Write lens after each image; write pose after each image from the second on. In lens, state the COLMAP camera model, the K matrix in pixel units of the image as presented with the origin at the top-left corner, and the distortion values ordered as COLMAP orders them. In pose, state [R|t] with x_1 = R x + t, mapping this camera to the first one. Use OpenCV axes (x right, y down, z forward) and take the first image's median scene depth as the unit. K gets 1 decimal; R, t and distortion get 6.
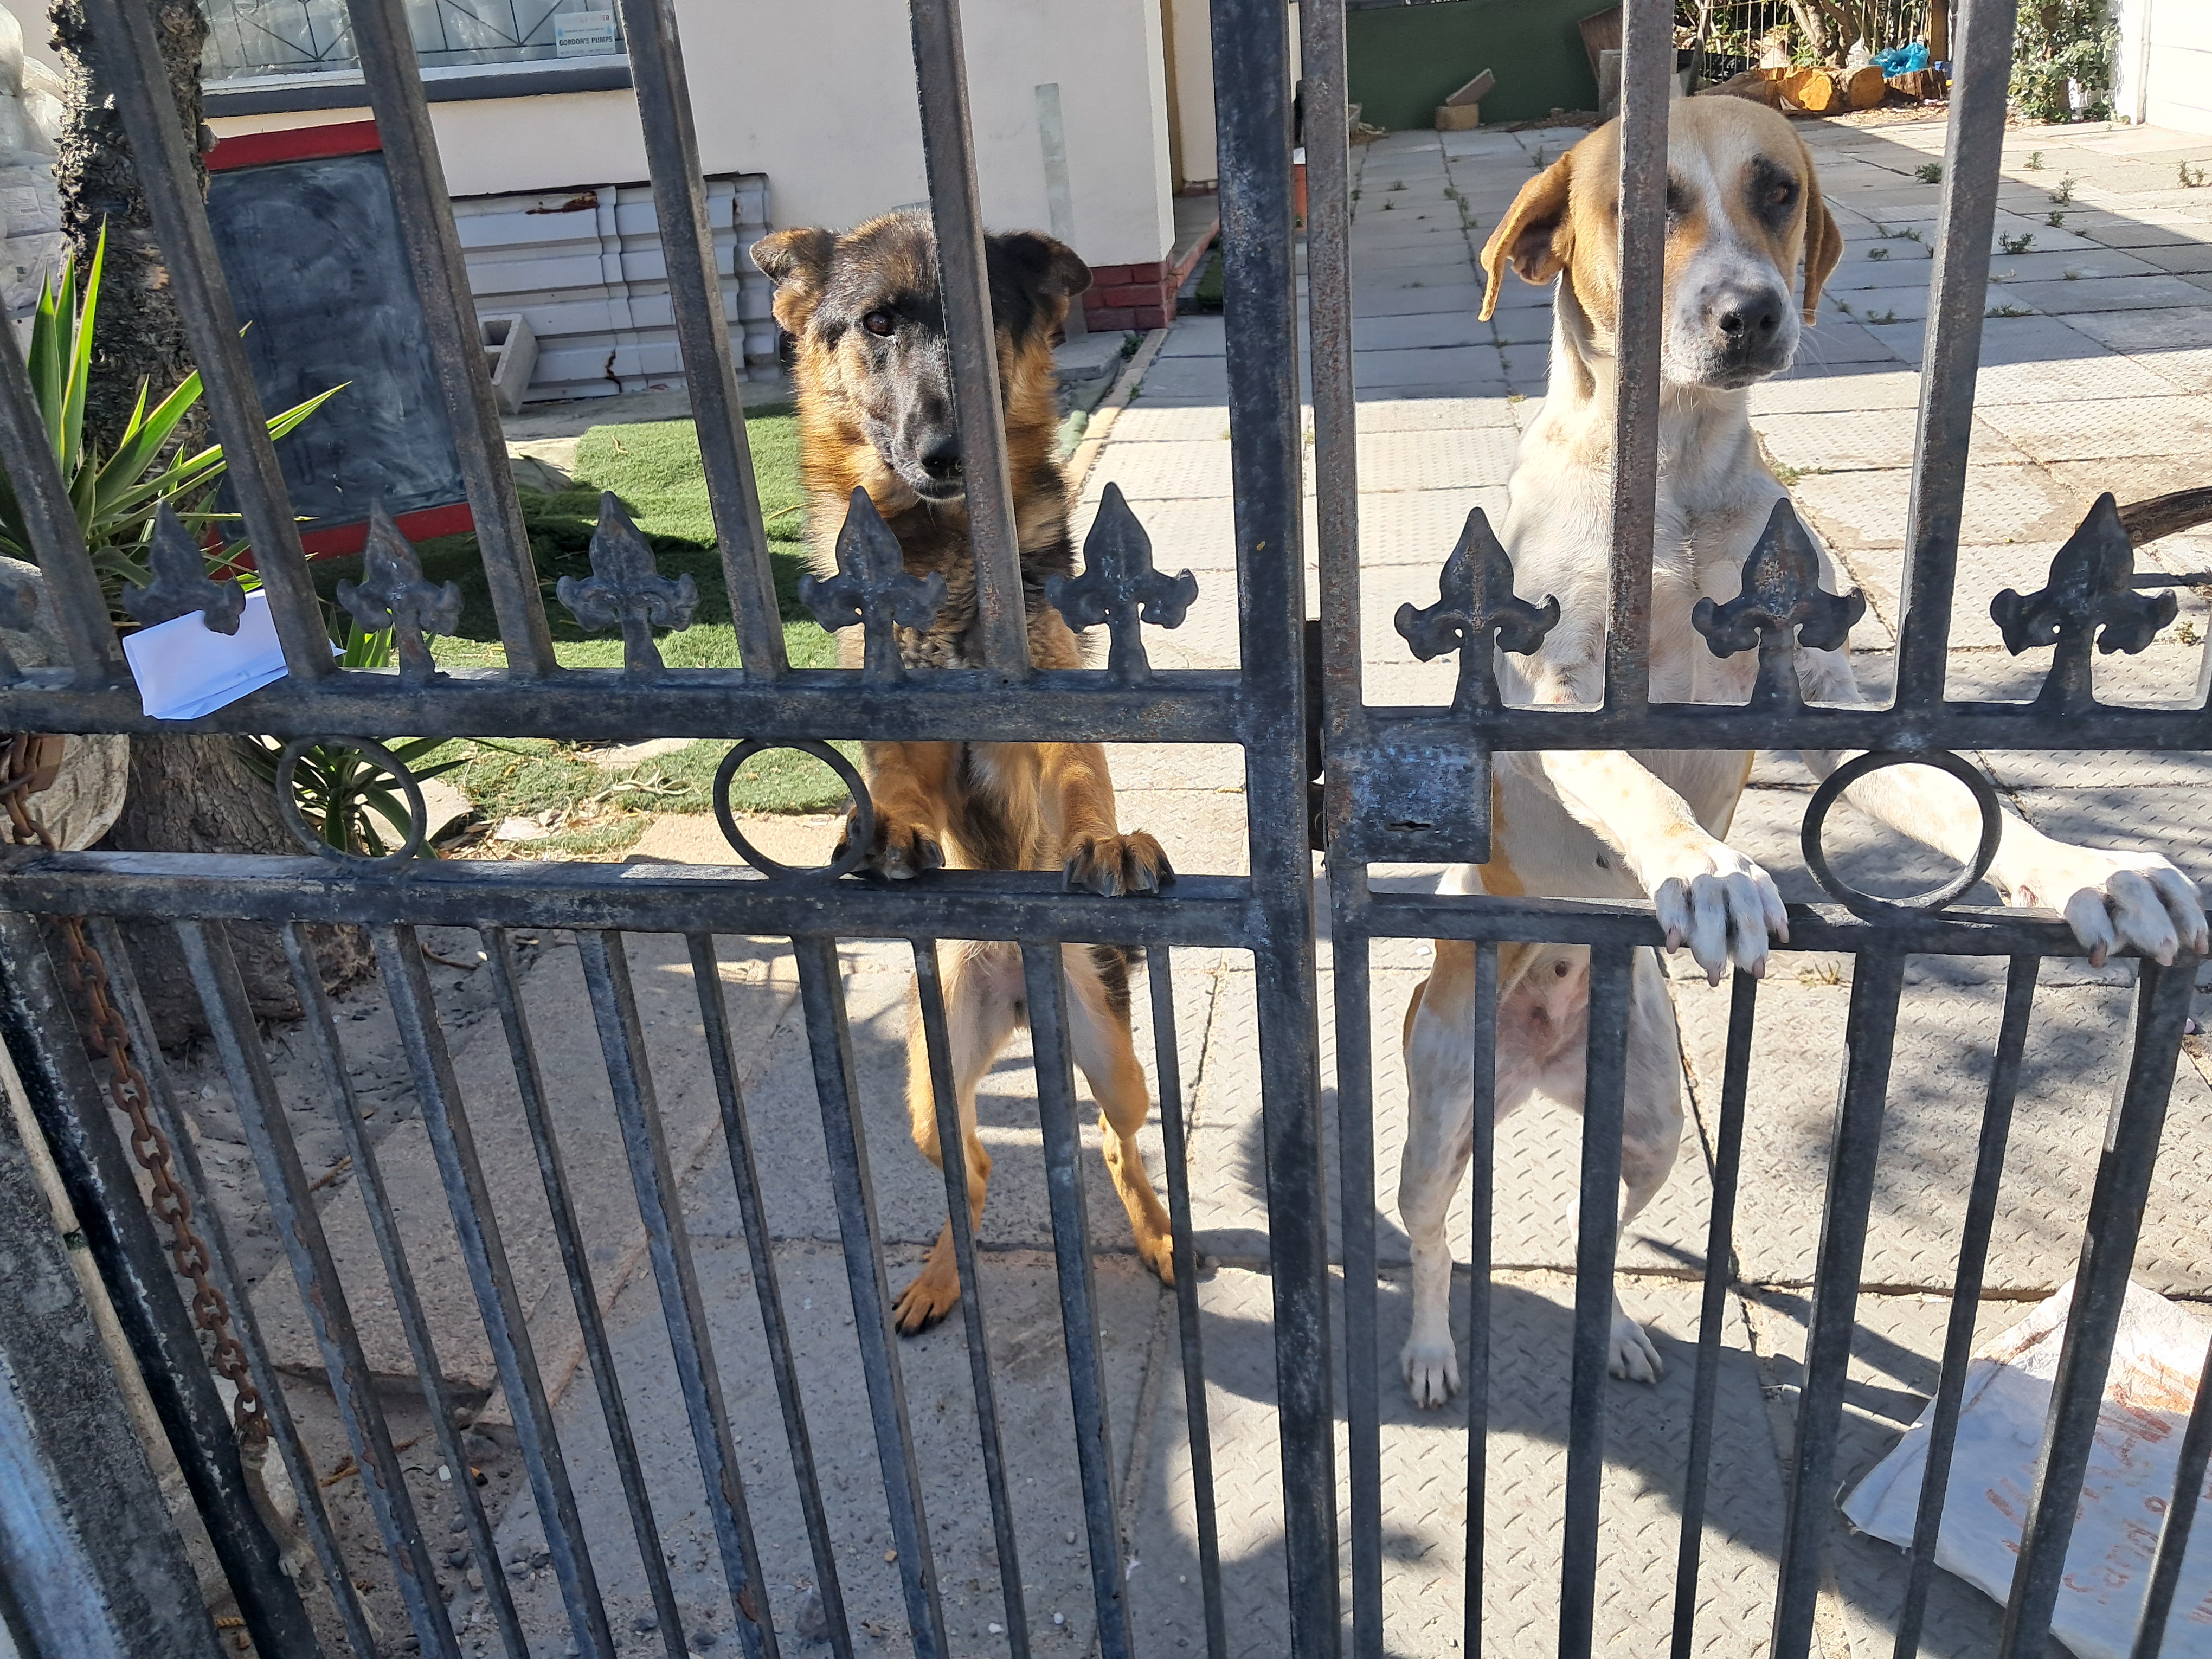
lens RADIAL K [[1753.5, 0, 1112.1], [0, 1753.5, 784.1], [0, 0, 1]] dist [0.011427, -0.029356]
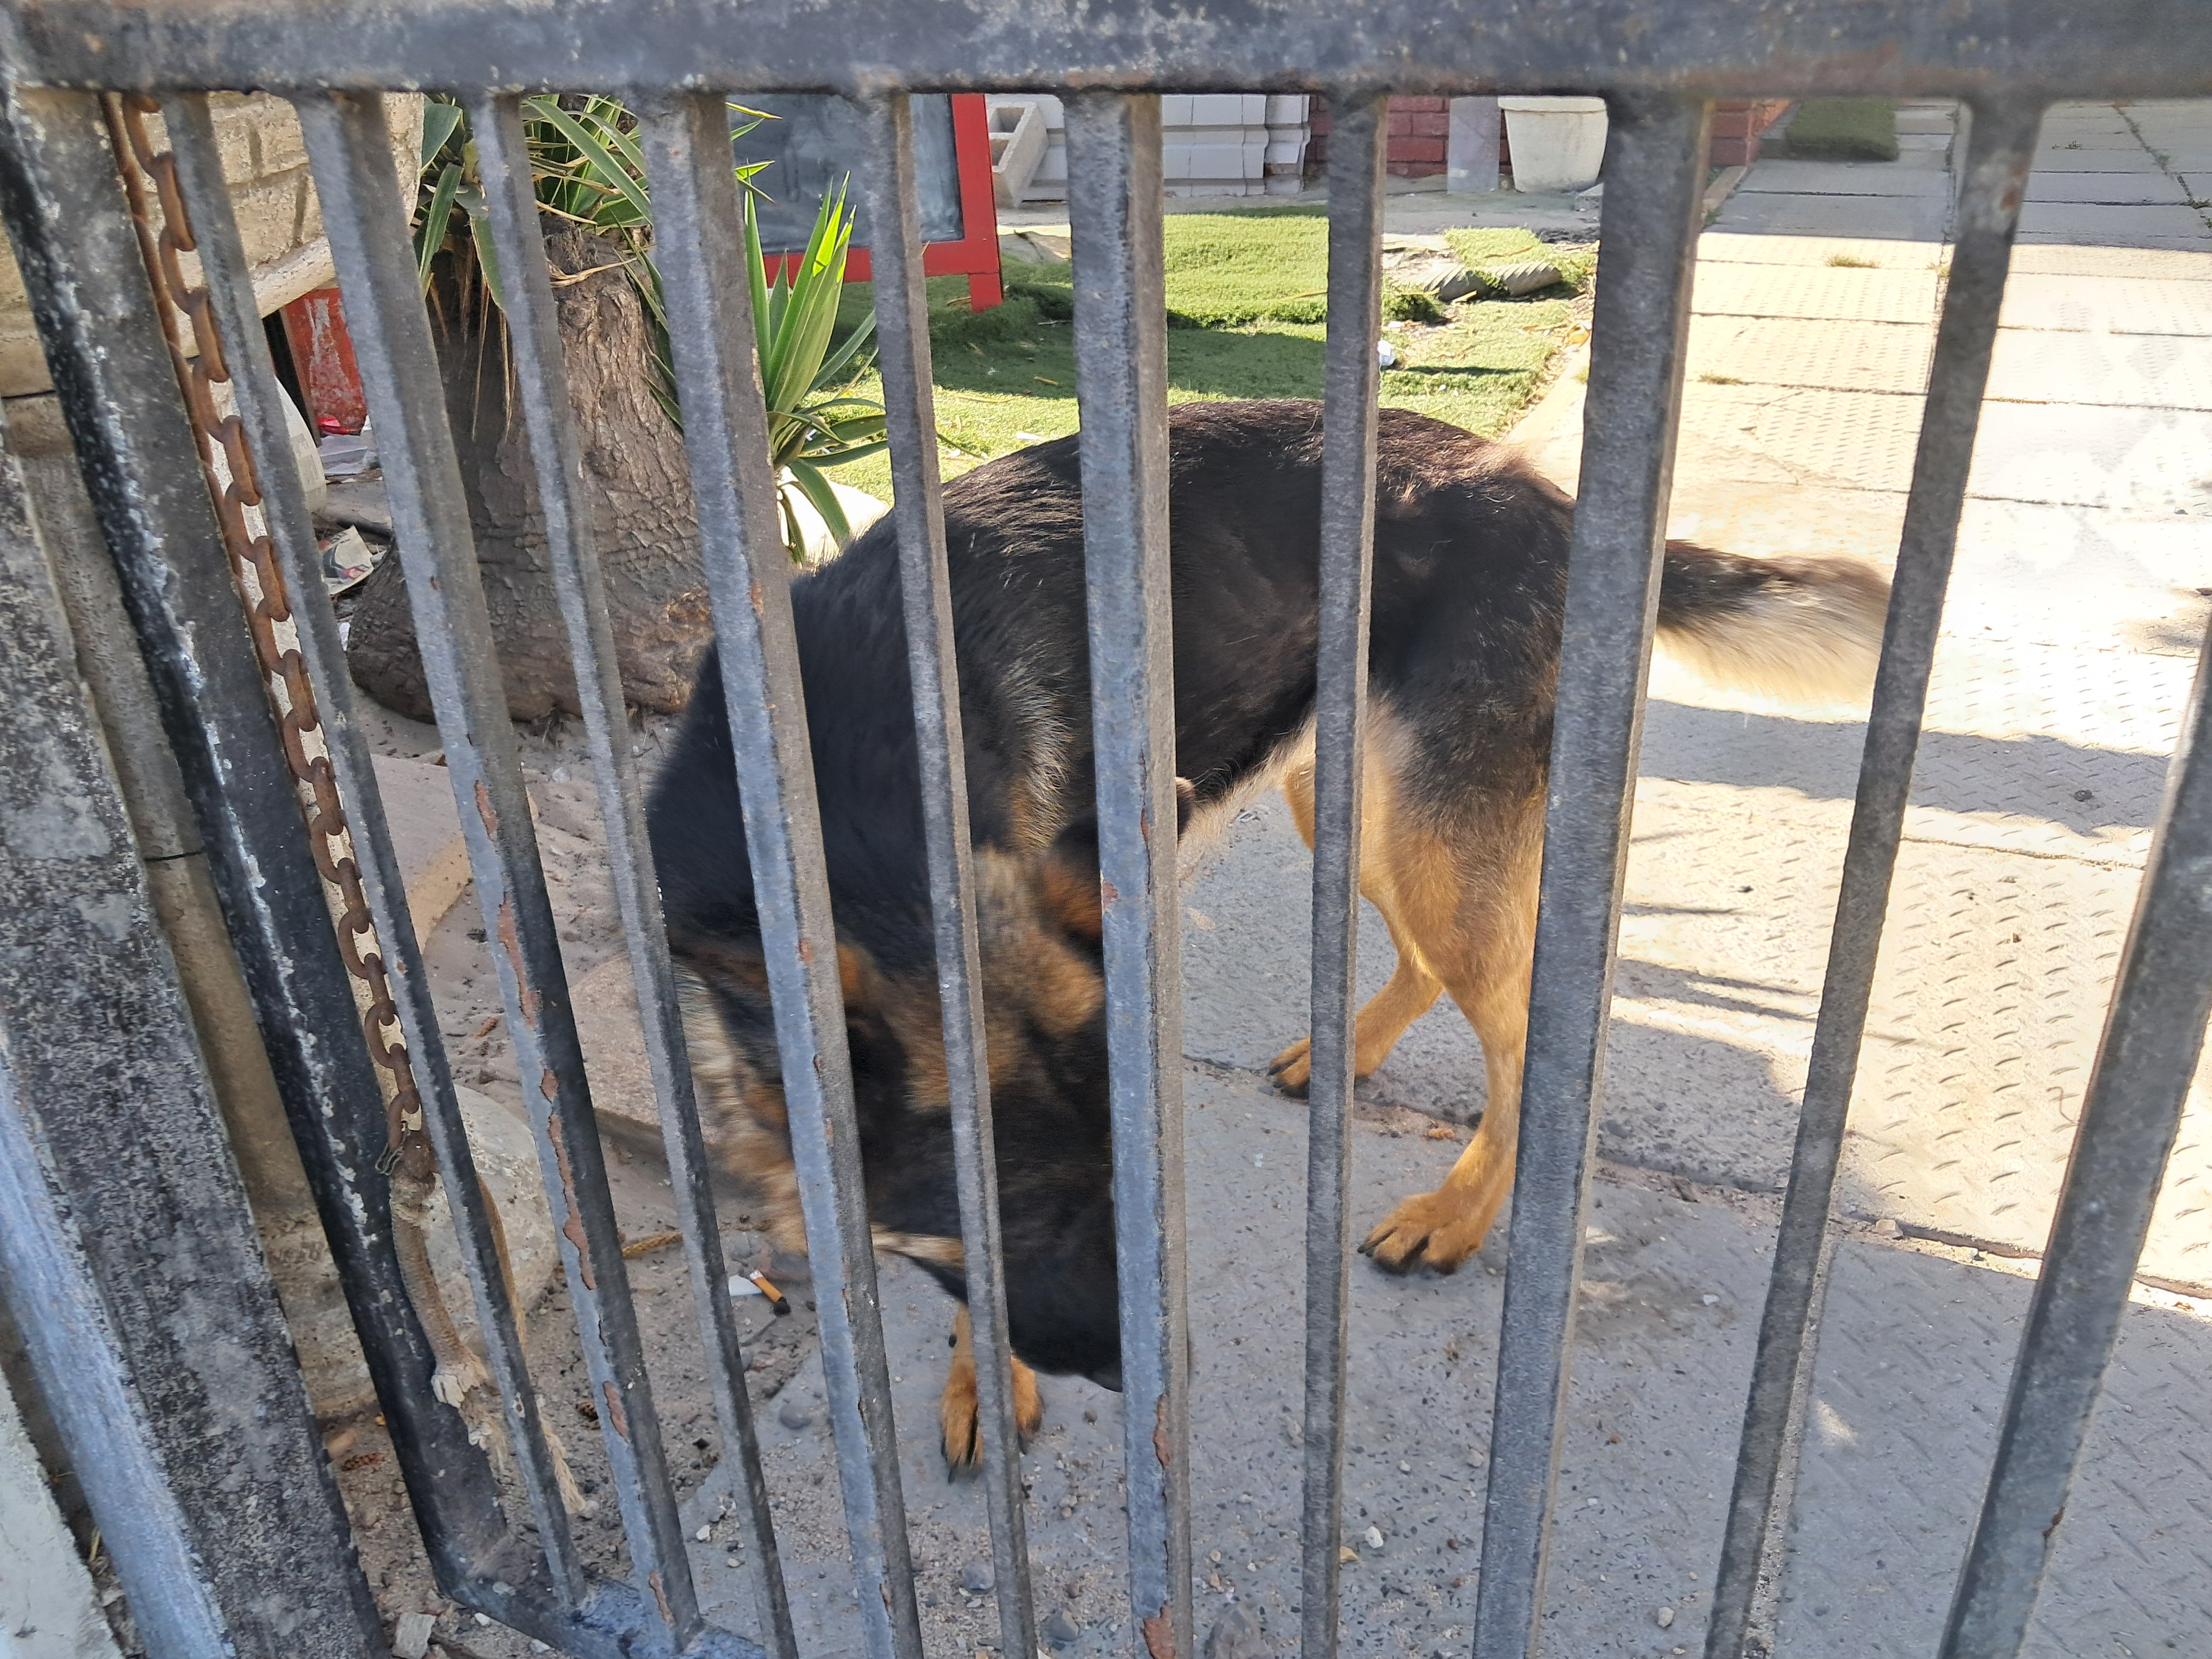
lens RADIAL K [[1753.5, 0, 1111.7], [0, 1753.5, 822.2], [0, 0, 1]] dist [0.011427, -0.029356]
pose [[0.960859, 0.160718, -0.225653, -0.102895], [-0.146907, 0.986162, 0.076833, 0.129663], [0.234879, -0.040676, 0.971173, 0.350206]]
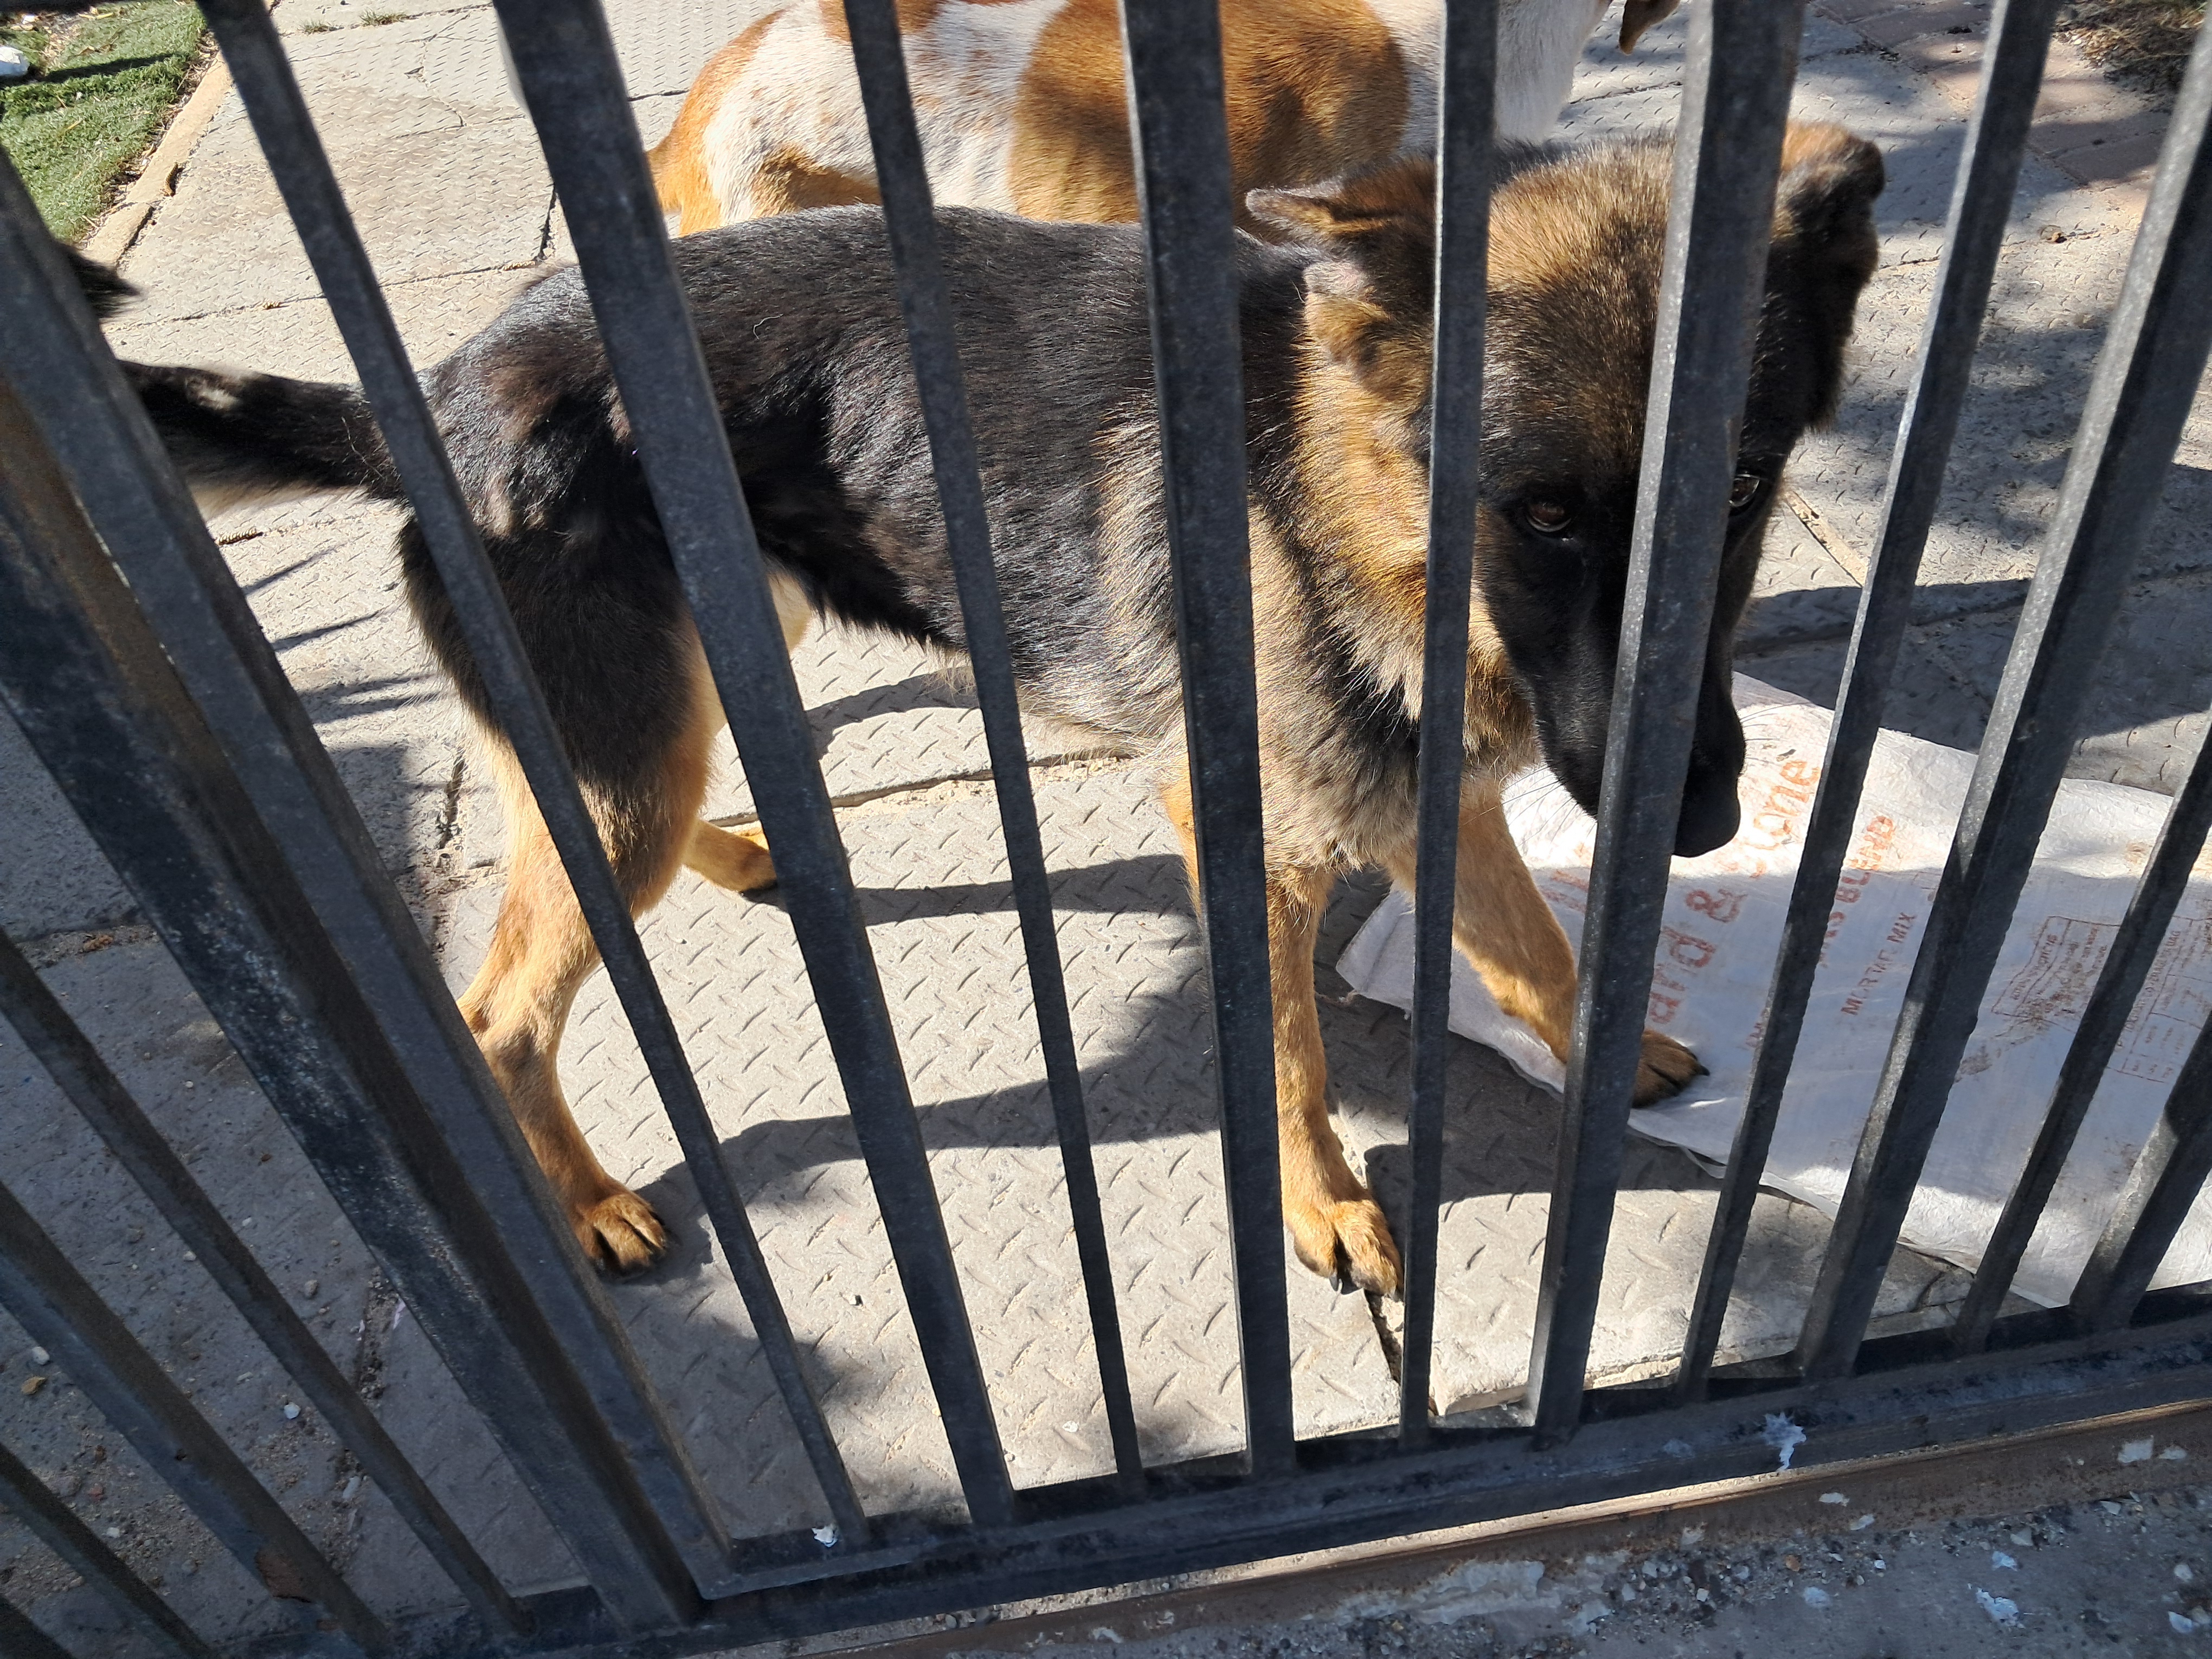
lens RADIAL K [[1753.5, 0, 1095.7], [0, 1753.5, 843.2], [0, 0, 1]] dist [0.011427, -0.029356]
pose [[0.951023, -0.209350, 0.227438, 0.135695], [0.141080, 0.948613, 0.283249, 0.101989], [-0.275048, -0.237289, 0.931688, 0.287566]]
